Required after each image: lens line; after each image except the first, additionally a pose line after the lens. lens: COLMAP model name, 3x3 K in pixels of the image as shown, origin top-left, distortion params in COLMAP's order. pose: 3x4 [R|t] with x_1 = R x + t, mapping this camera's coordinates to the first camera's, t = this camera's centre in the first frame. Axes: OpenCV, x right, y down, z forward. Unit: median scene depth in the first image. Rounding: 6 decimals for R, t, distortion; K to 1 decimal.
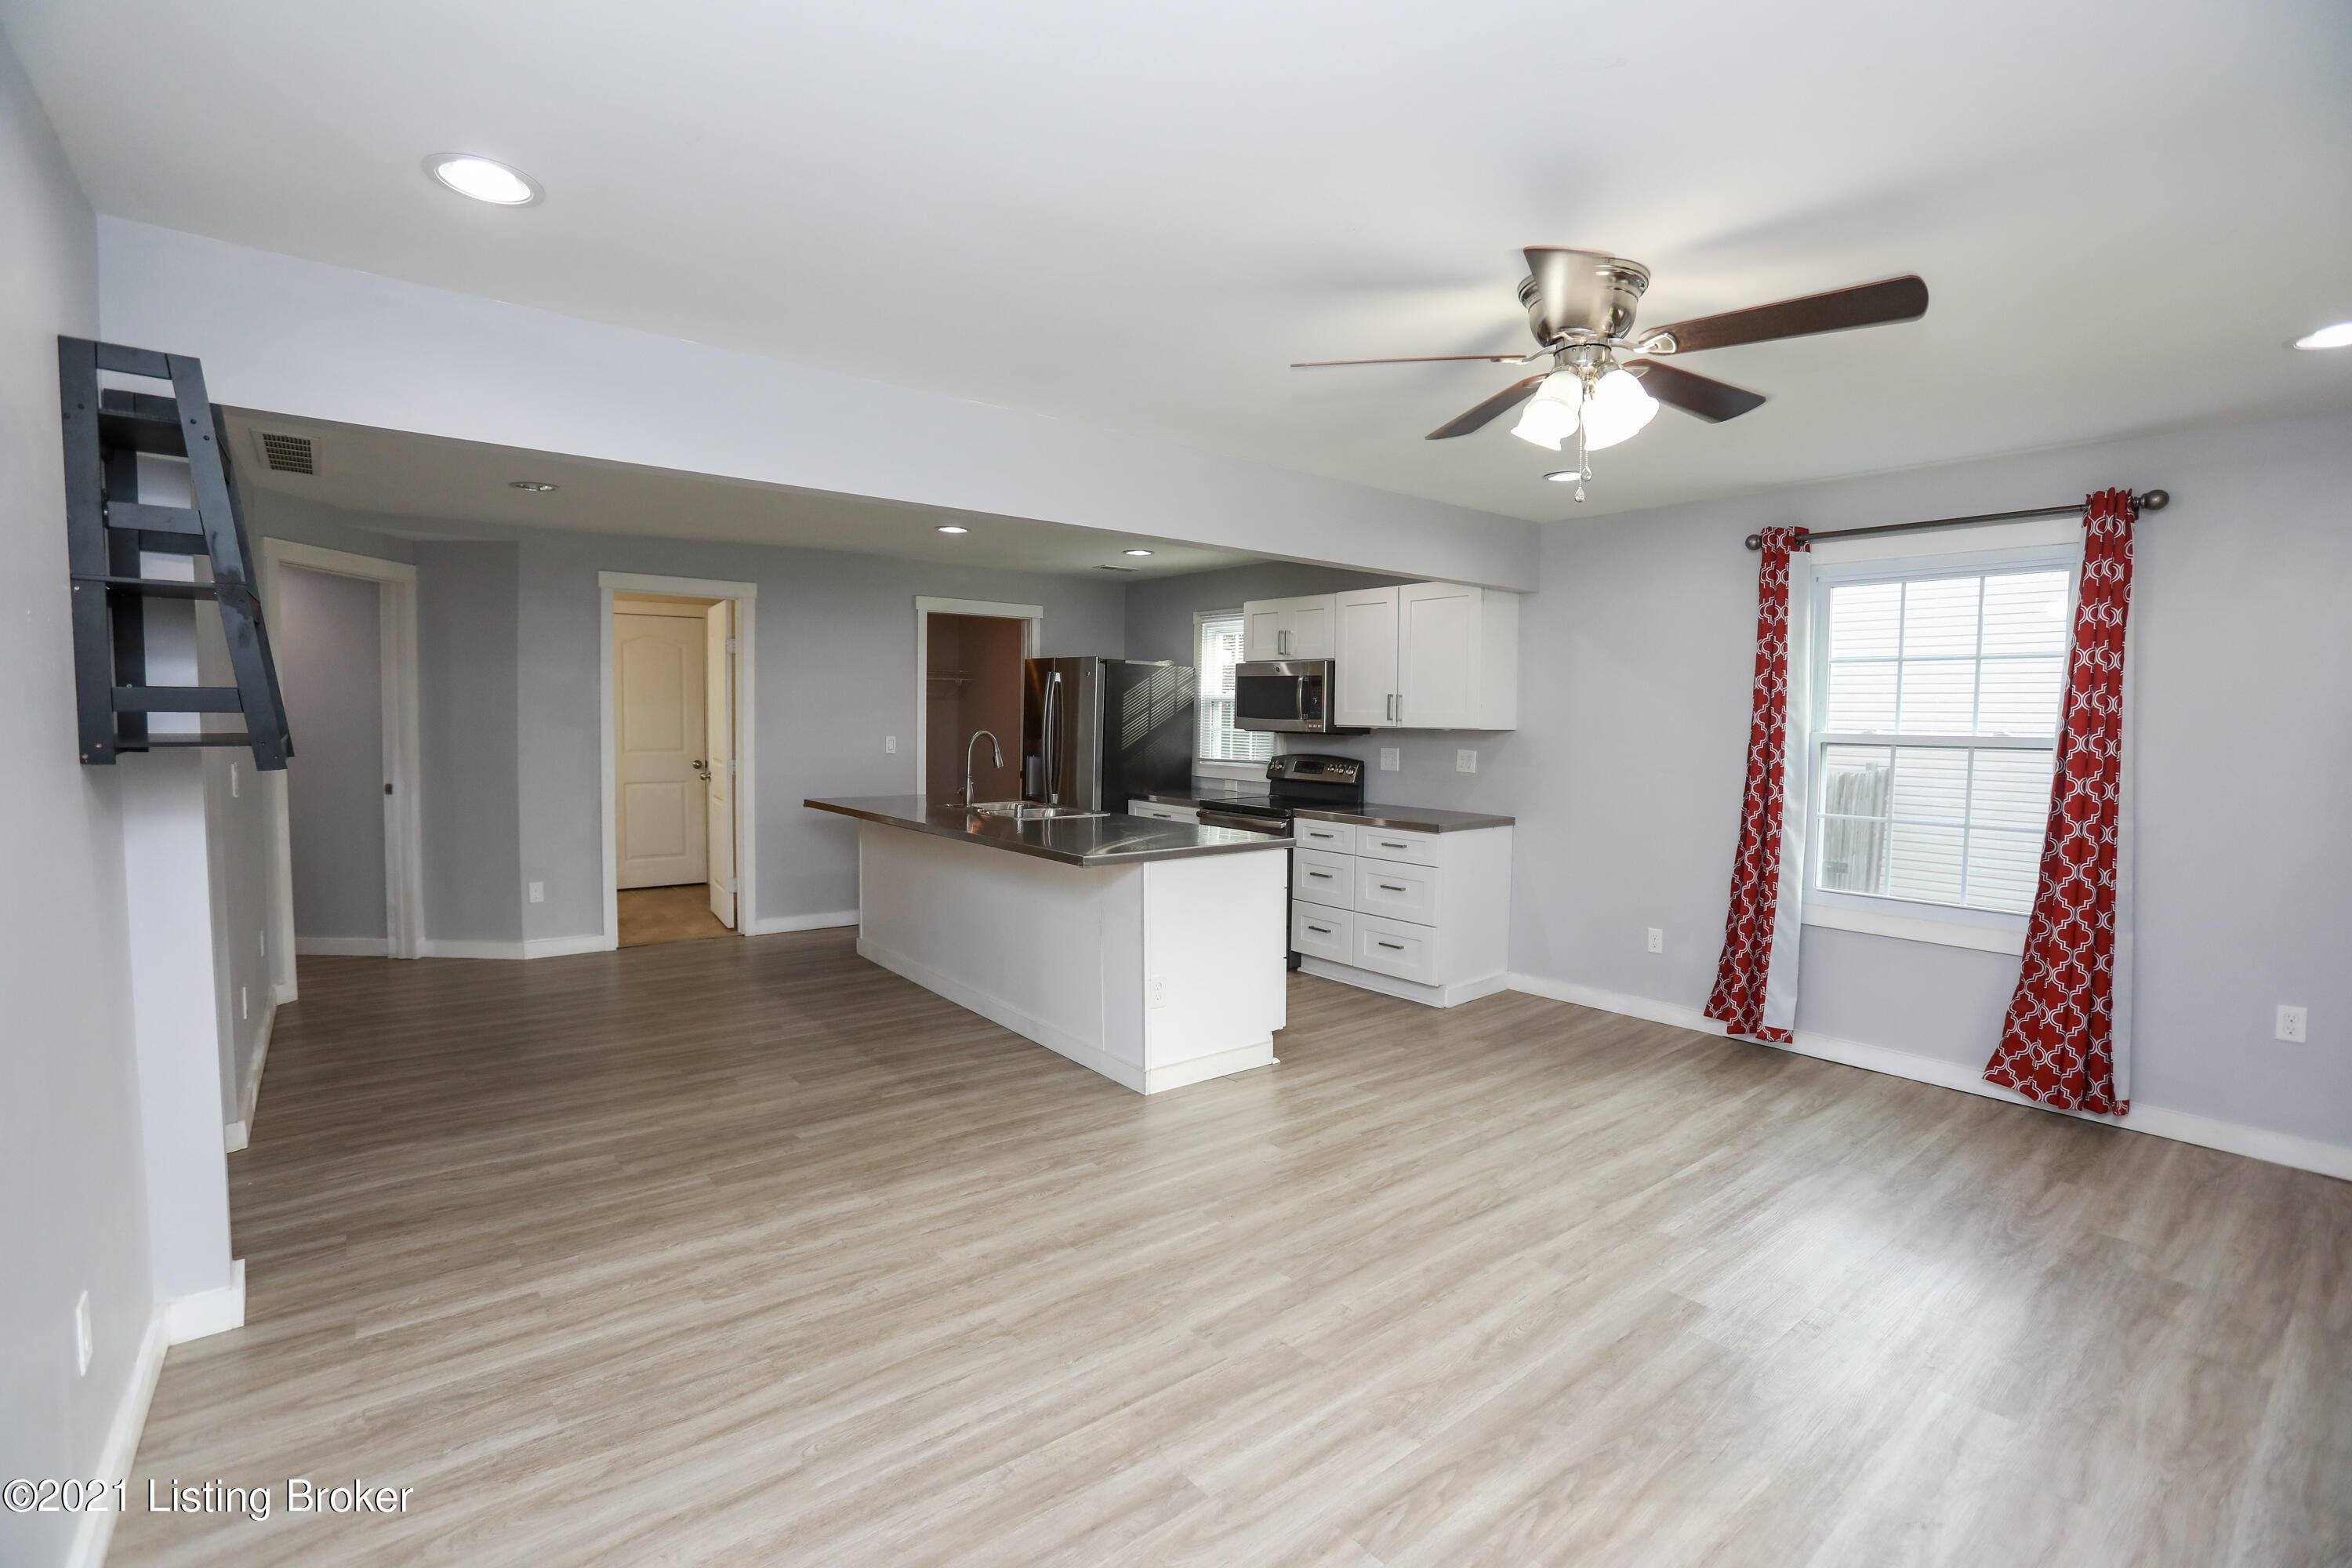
lens RADIAL K [[1092.1, 0, 1176.0], [0, 1092.1, 784.0], [0, 0, 1]] dist [-0.002645, -0.000252]
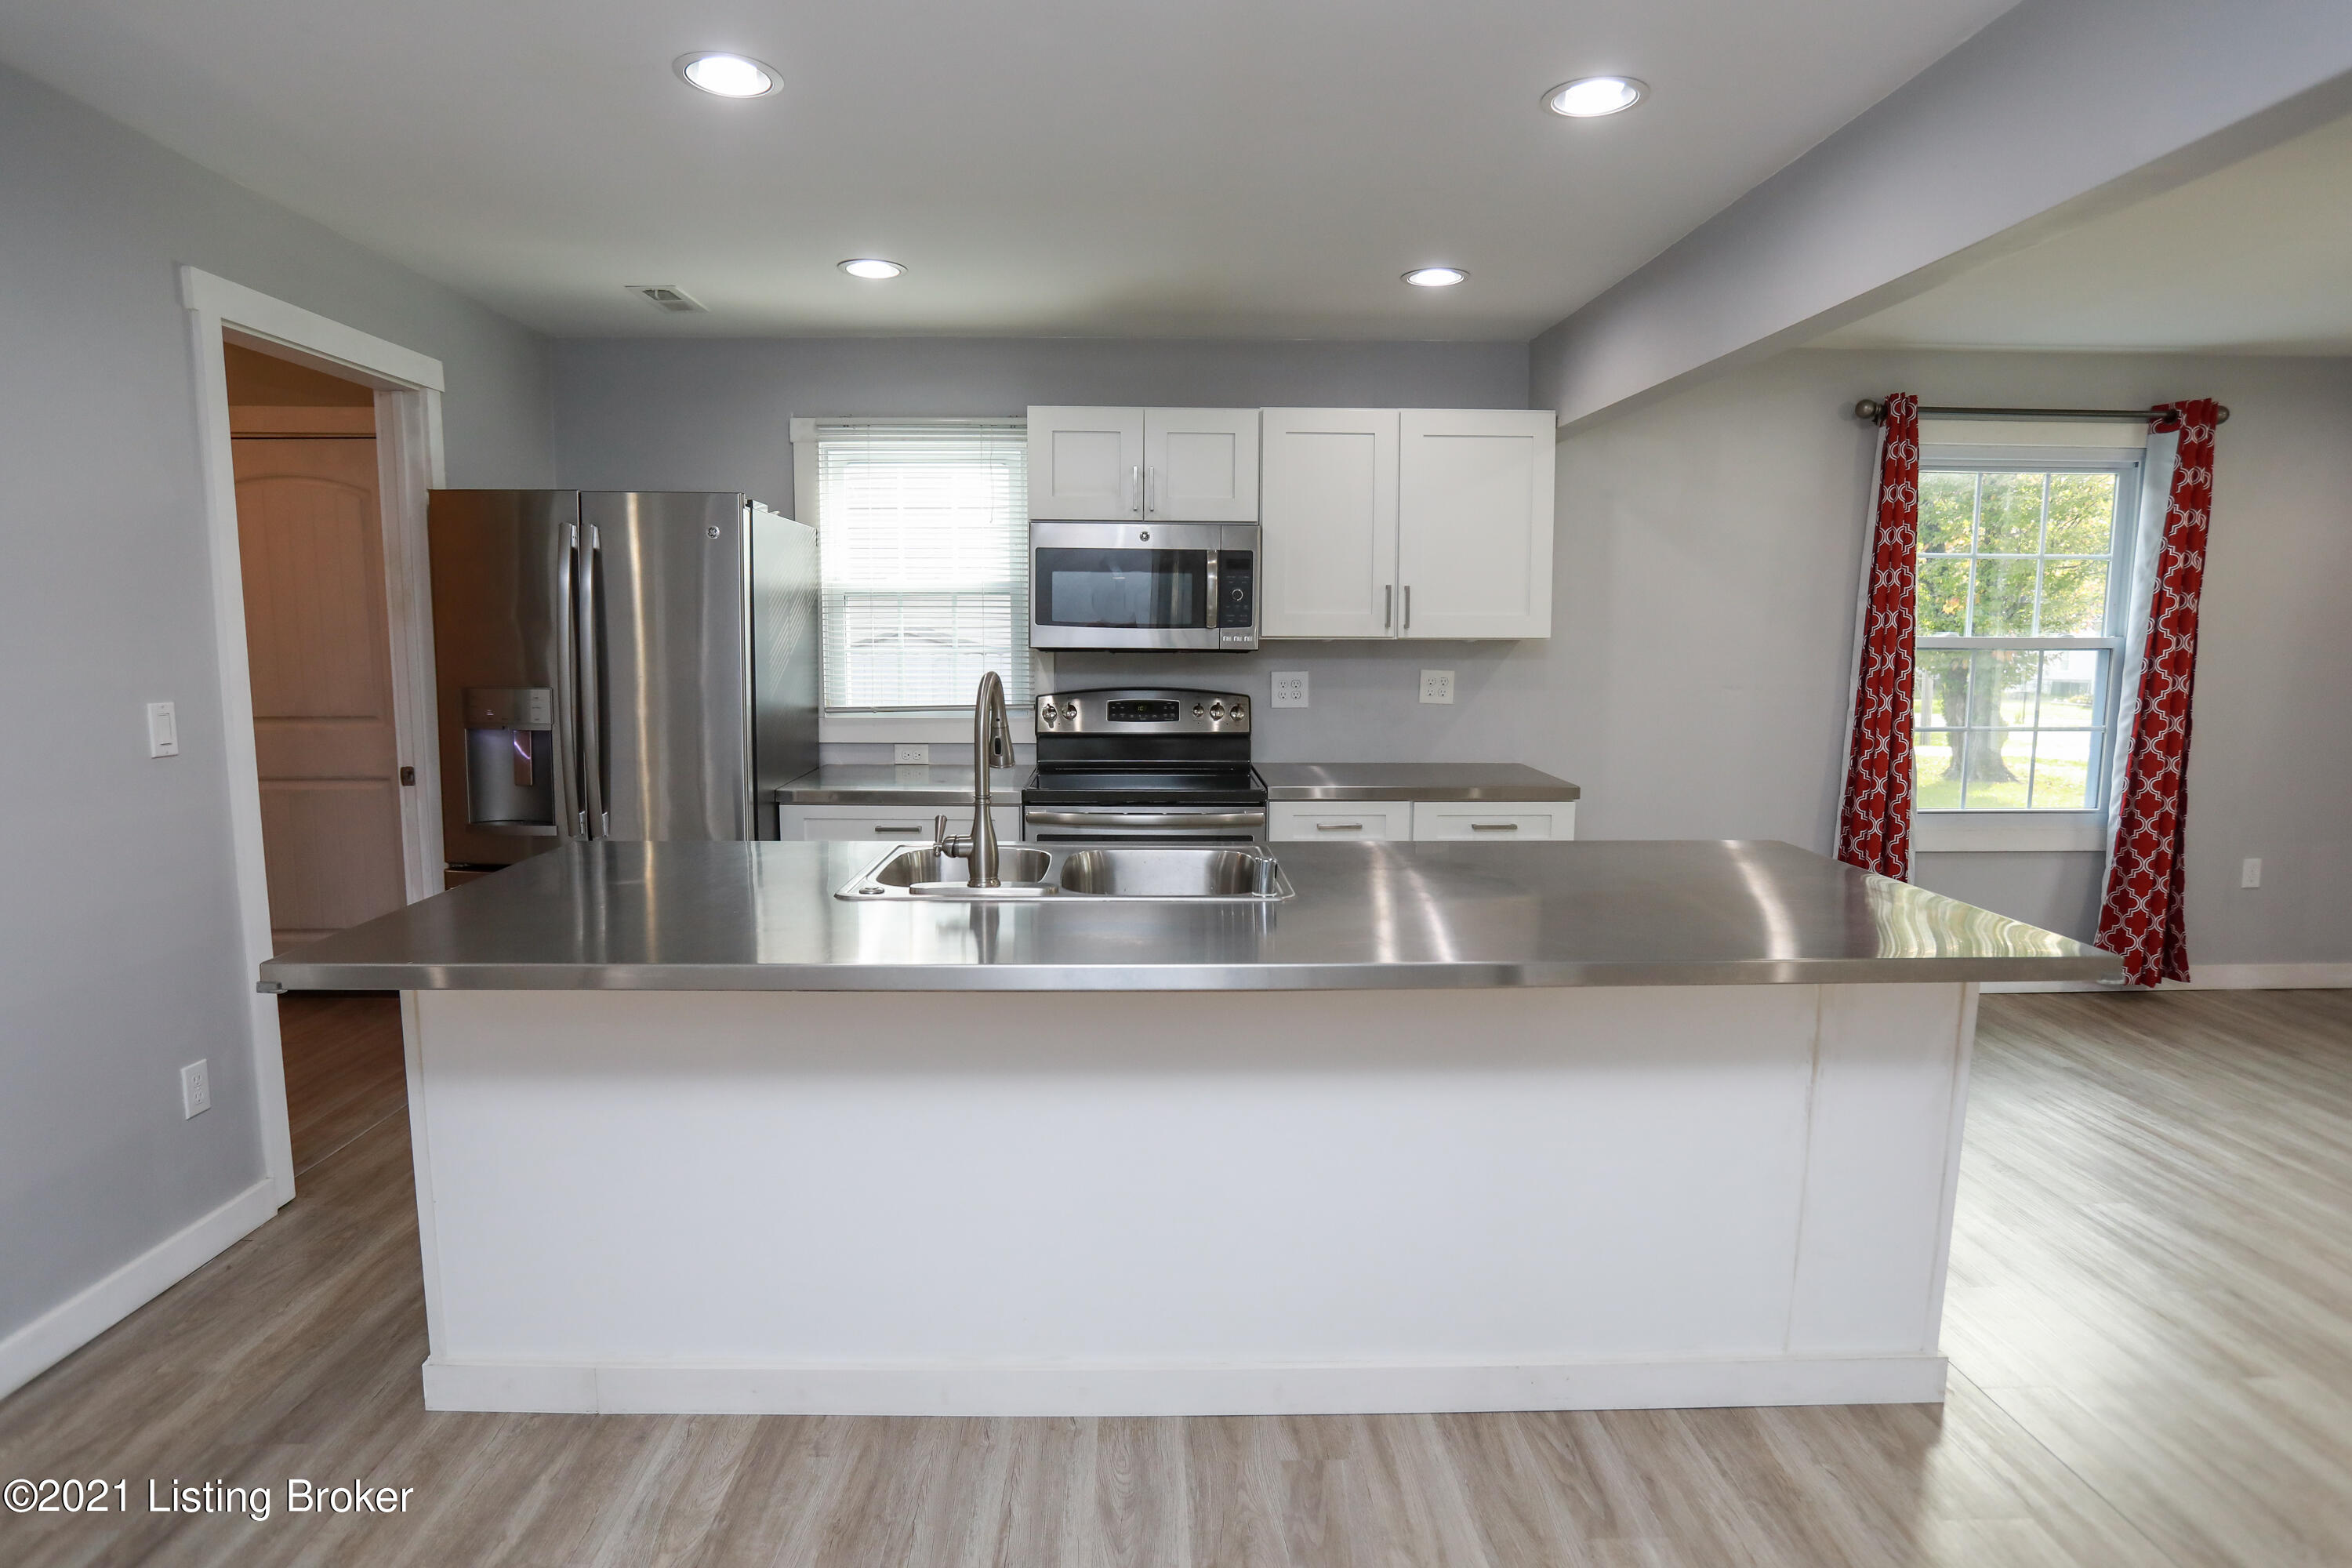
lens RADIAL K [[1270.6, 0, 1176.0], [0, 1270.6, 784.0], [0, 0, 1]] dist [-0.026493, 0.000911]
pose [[0.603396, -0.111954, 0.789543, -0.460709], [0.057255, 0.993623, 0.097136, -0.047424], [-0.795383, -0.013407, 0.605958, 0.665165]]
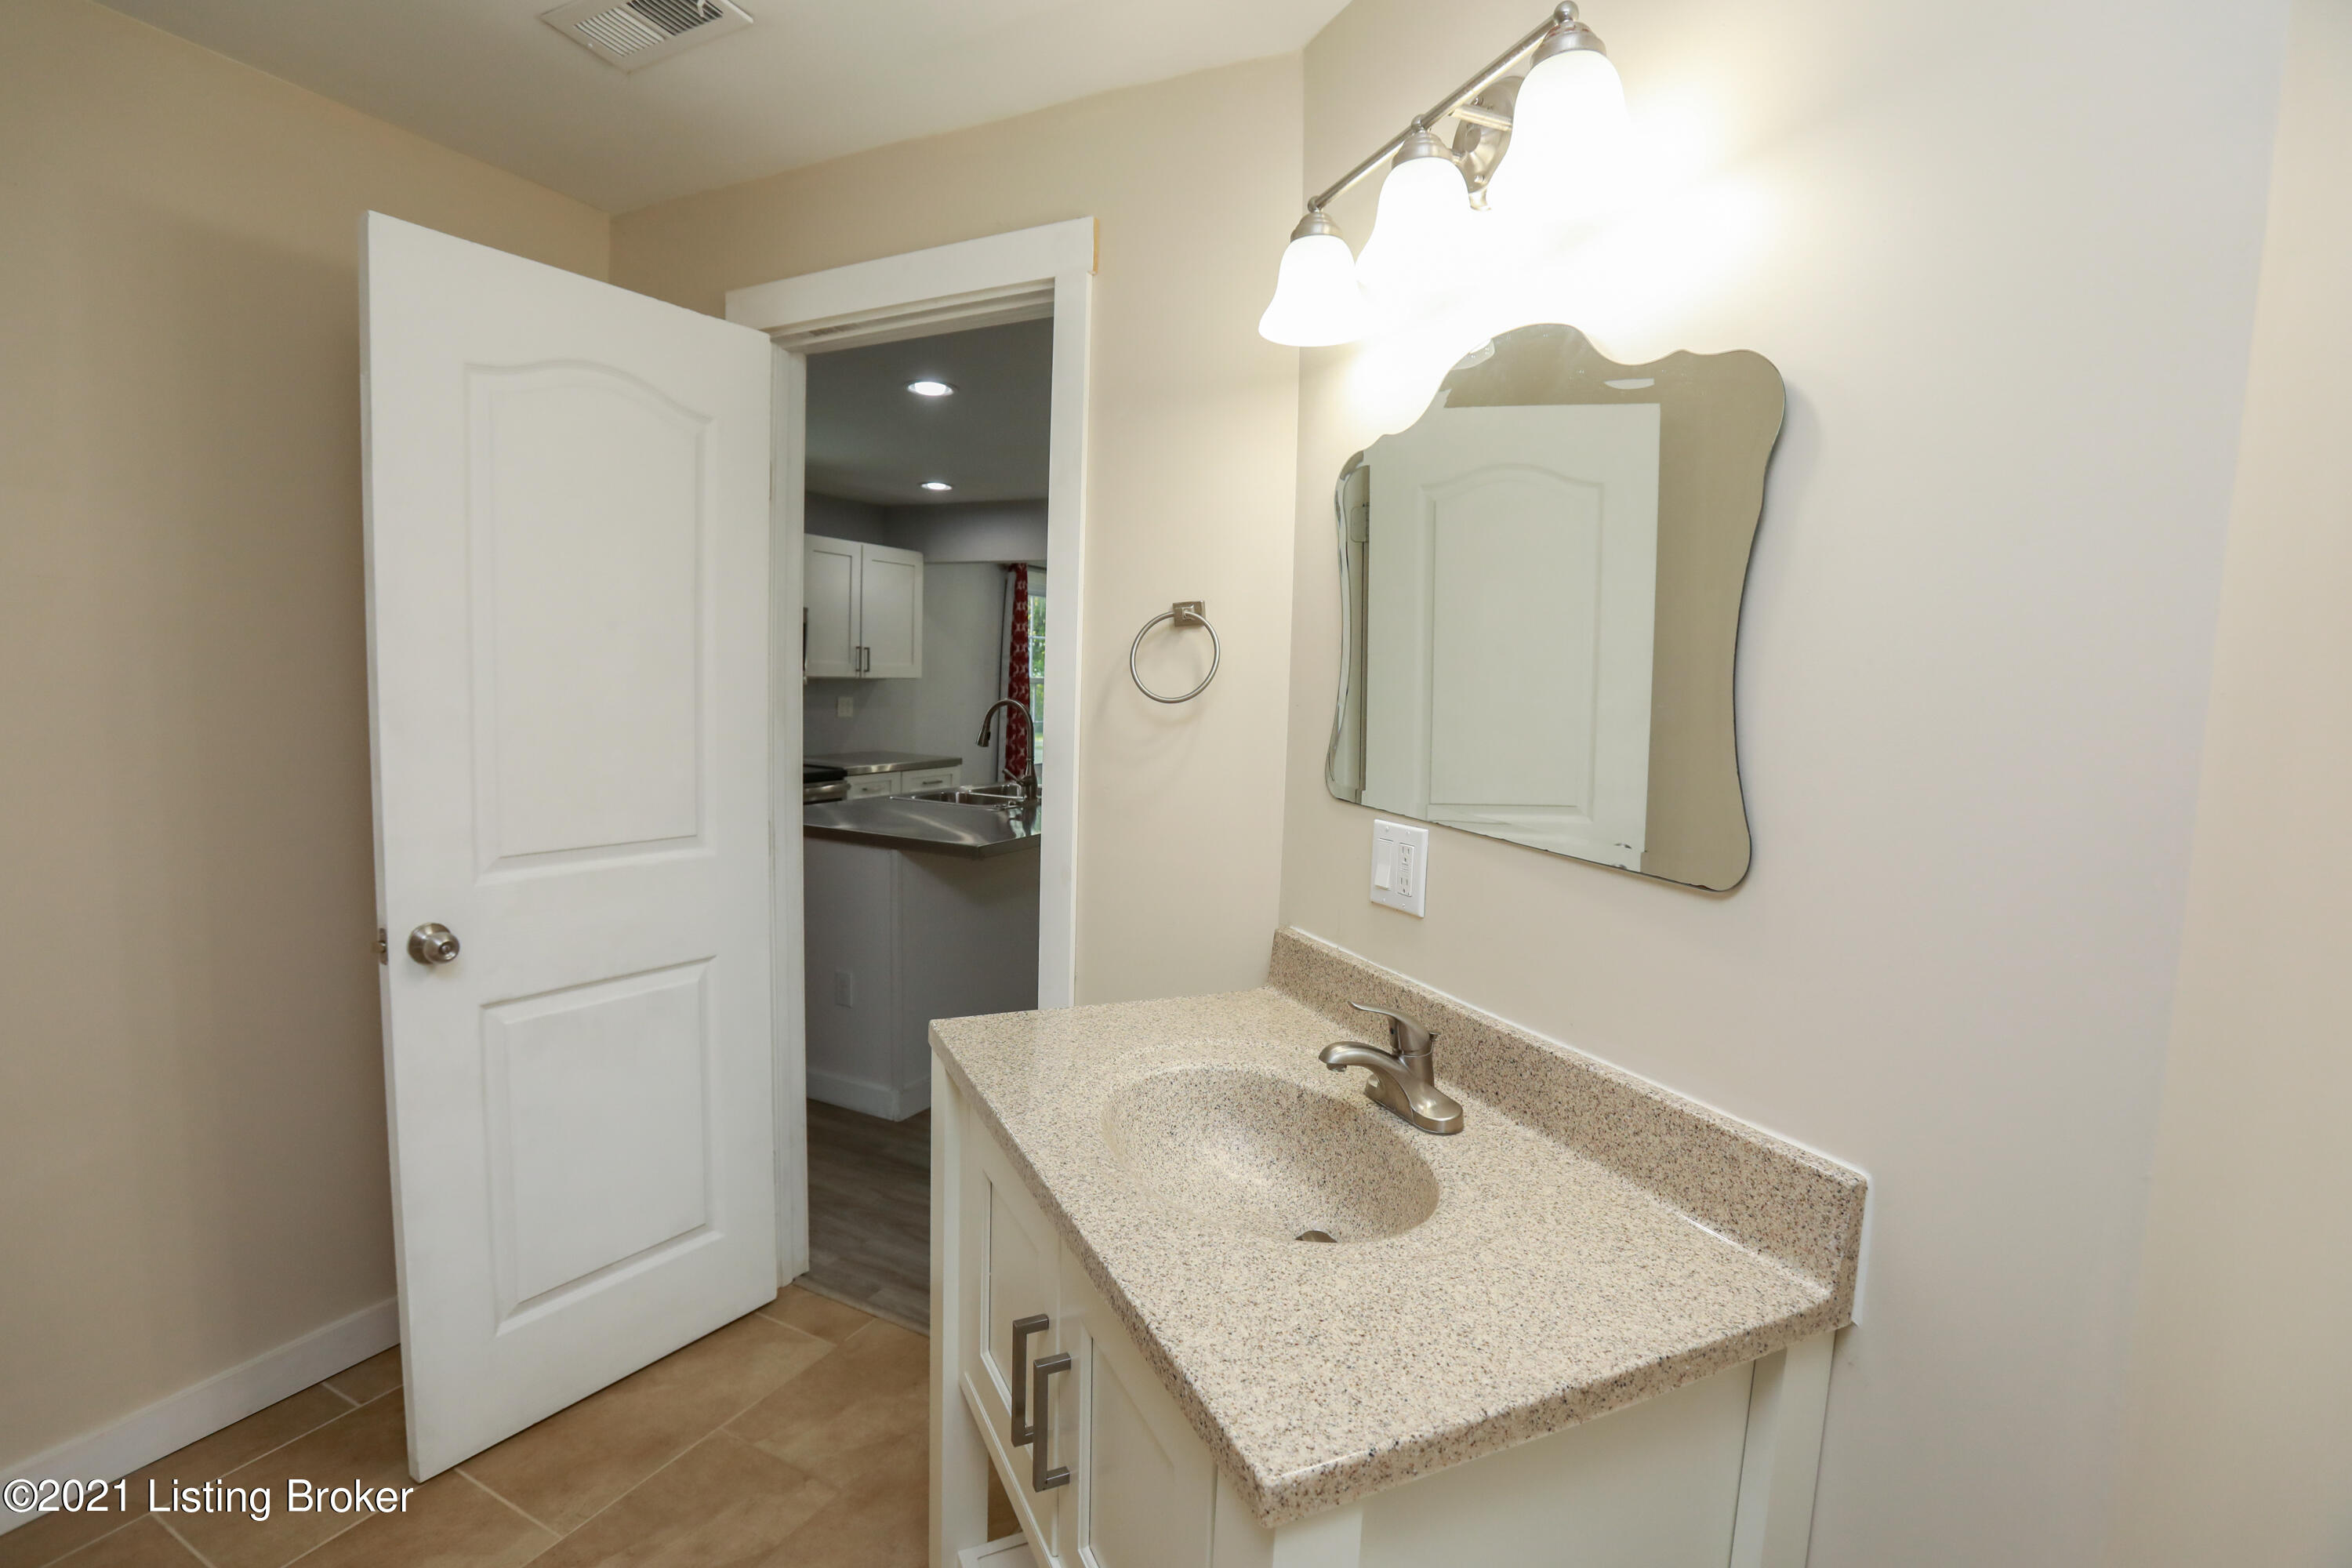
lens RADIAL K [[1092.1, 0, 1176.0], [0, 1092.1, 784.0], [0, 0, 1]] dist [-0.002645, -0.000252]
pose [[-0.405325, -0.116290, 0.906746, -0.891029], [0.029998, 0.989650, 0.140332, -0.090169], [-0.913680, 0.084081, -0.397641, 1.159216]]
